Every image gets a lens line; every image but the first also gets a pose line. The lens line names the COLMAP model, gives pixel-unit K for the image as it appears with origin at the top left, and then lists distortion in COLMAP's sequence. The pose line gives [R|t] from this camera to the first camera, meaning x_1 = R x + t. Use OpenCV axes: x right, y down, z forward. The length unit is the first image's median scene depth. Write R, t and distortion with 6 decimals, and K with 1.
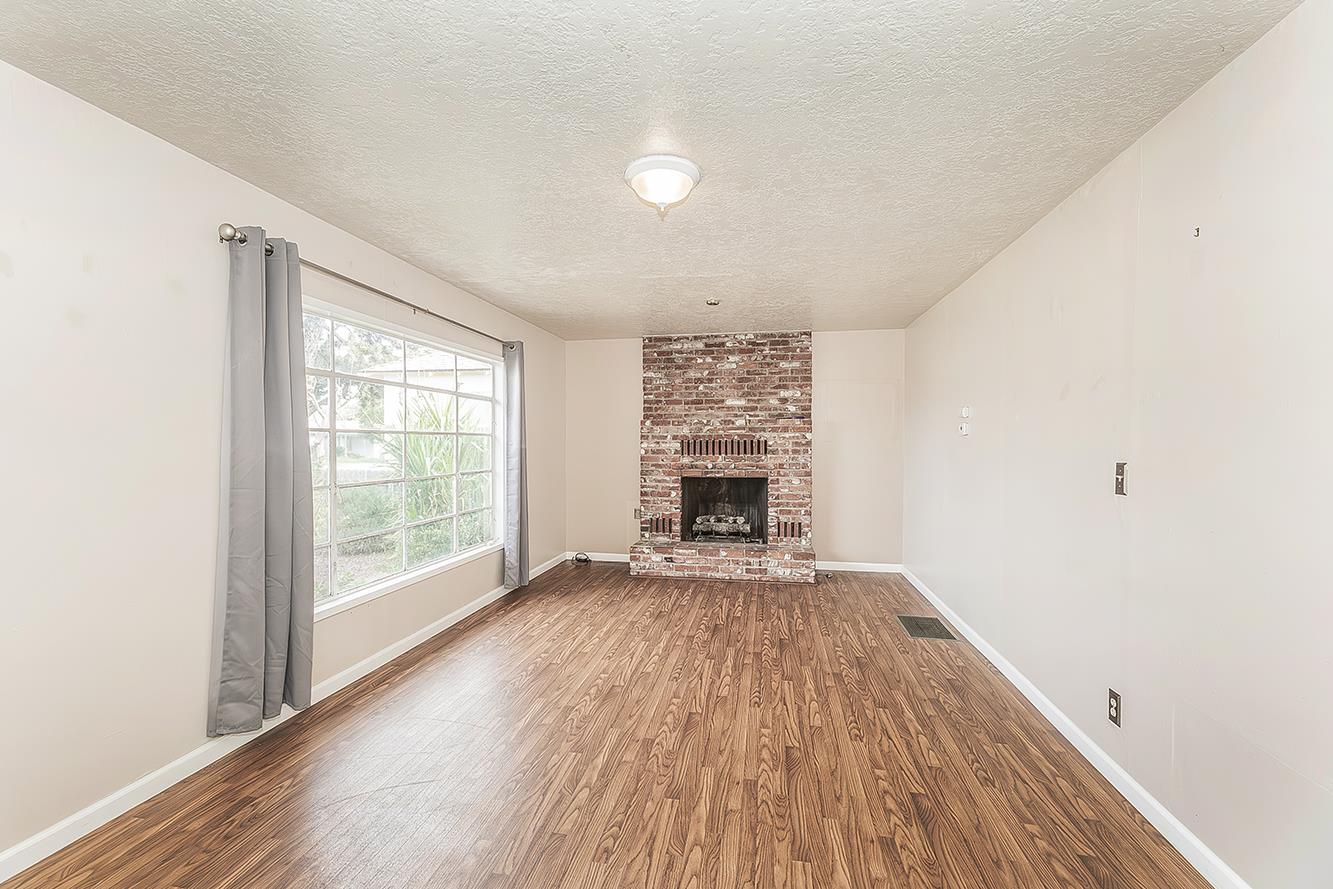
lens RADIAL K [[557.2, 0, 664.5], [0, 557.2, 444.9], [0, 0, 1]] dist [0.006635, -0.000053]
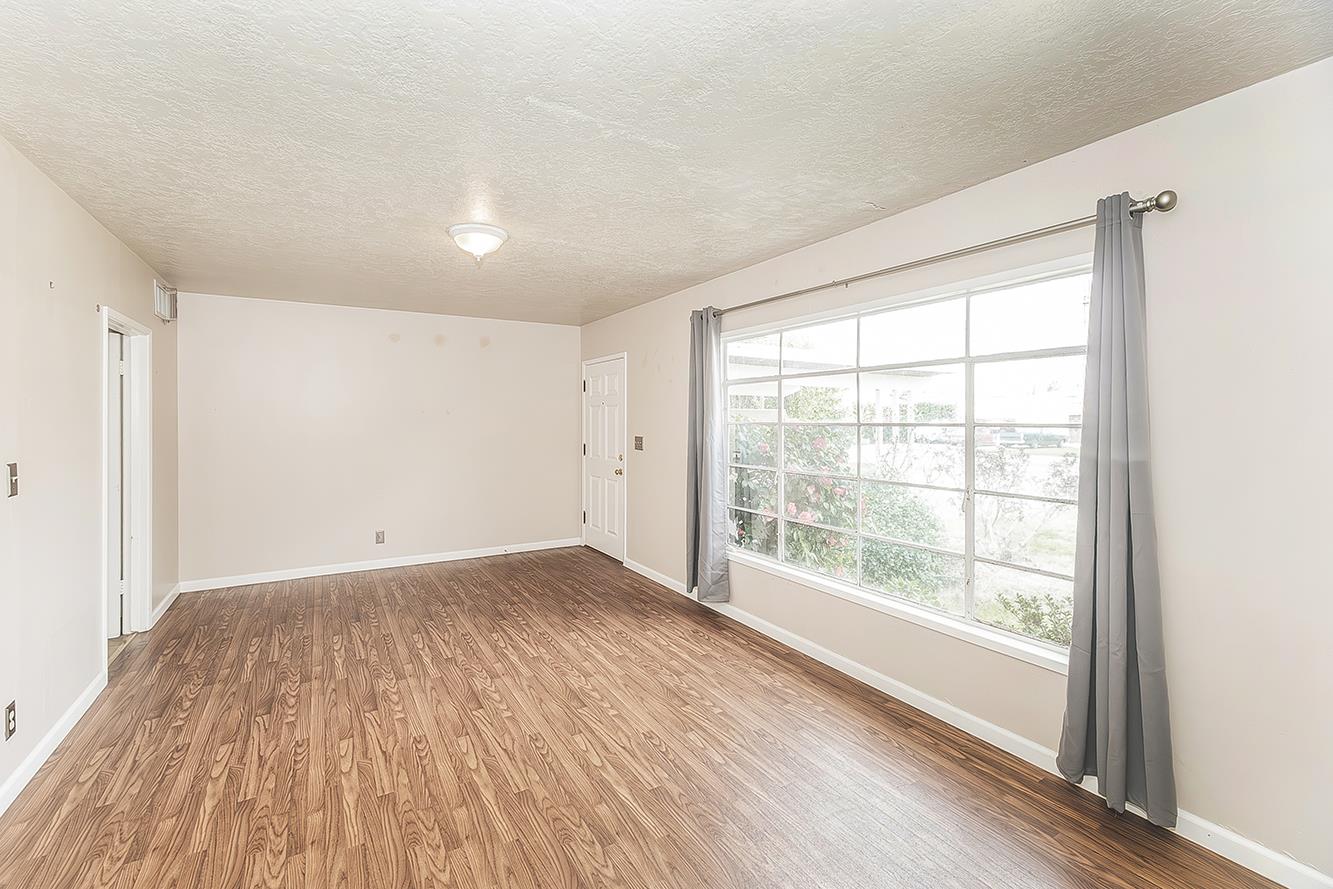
lens RADIAL K [[557.2, 0, 628.9], [0, 557.2, 418.7], [0, 0, 1]] dist [0.006635, -0.000053]
pose [[-0.769835, -0.005238, -0.638221, 0.486926], [-0.004819, 0.999986, -0.002395, -0.038978], [0.638224, 0.001231, -0.769850, 1.941231]]
